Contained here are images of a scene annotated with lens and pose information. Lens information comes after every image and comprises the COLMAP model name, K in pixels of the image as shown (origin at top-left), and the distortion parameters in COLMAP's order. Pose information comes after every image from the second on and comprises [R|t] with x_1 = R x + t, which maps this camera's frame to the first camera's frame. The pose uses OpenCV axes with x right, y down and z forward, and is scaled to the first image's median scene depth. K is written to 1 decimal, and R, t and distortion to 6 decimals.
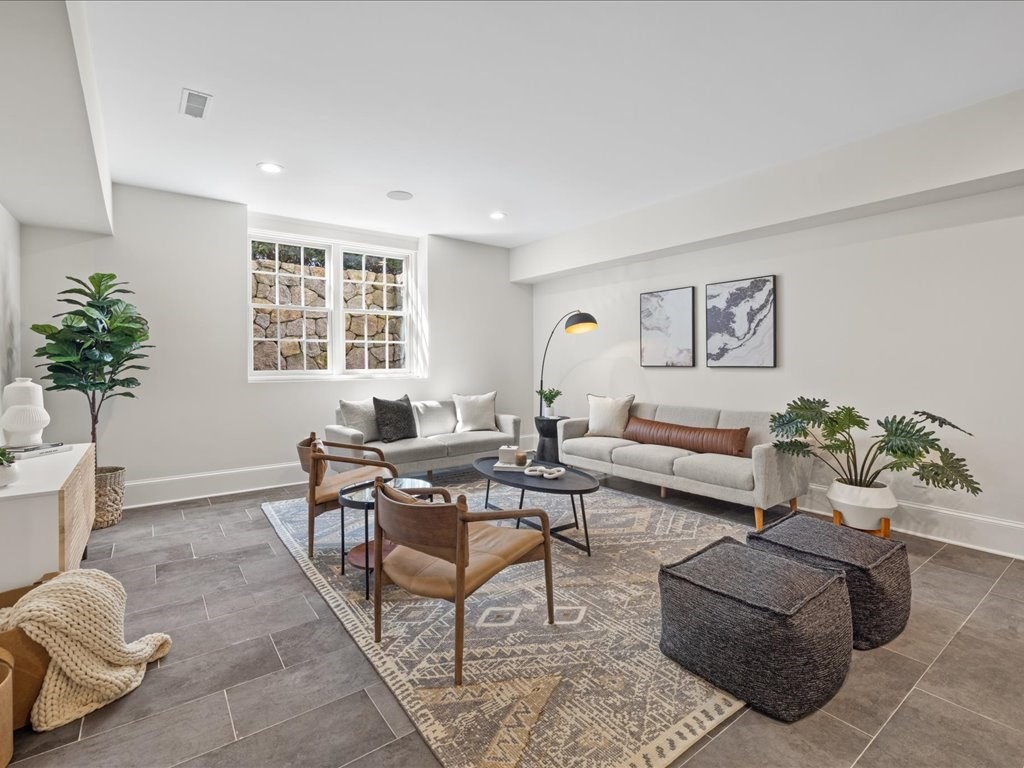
lens RADIAL K [[487.8, 0, 511.6], [0, 487.8, 362.5], [0, 0, 1]] dist [-0.000002, -0.000227]
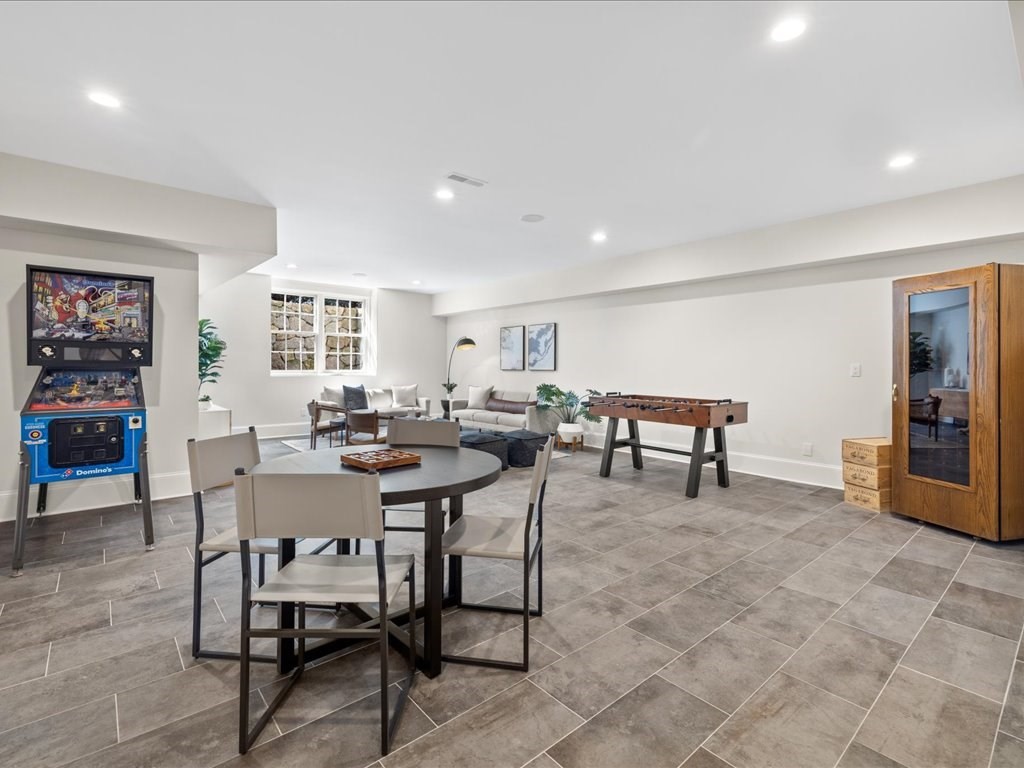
lens RADIAL K [[487.8, 0, 511.6], [0, 487.8, 362.5], [0, 0, 1]] dist [-0.000002, -0.000227]
pose [[0.997508, 0.011080, 0.069683, 0.186523], [-0.010337, 0.999886, -0.011017, 0.001233], [-0.069797, 0.010269, 0.997508, -0.744964]]
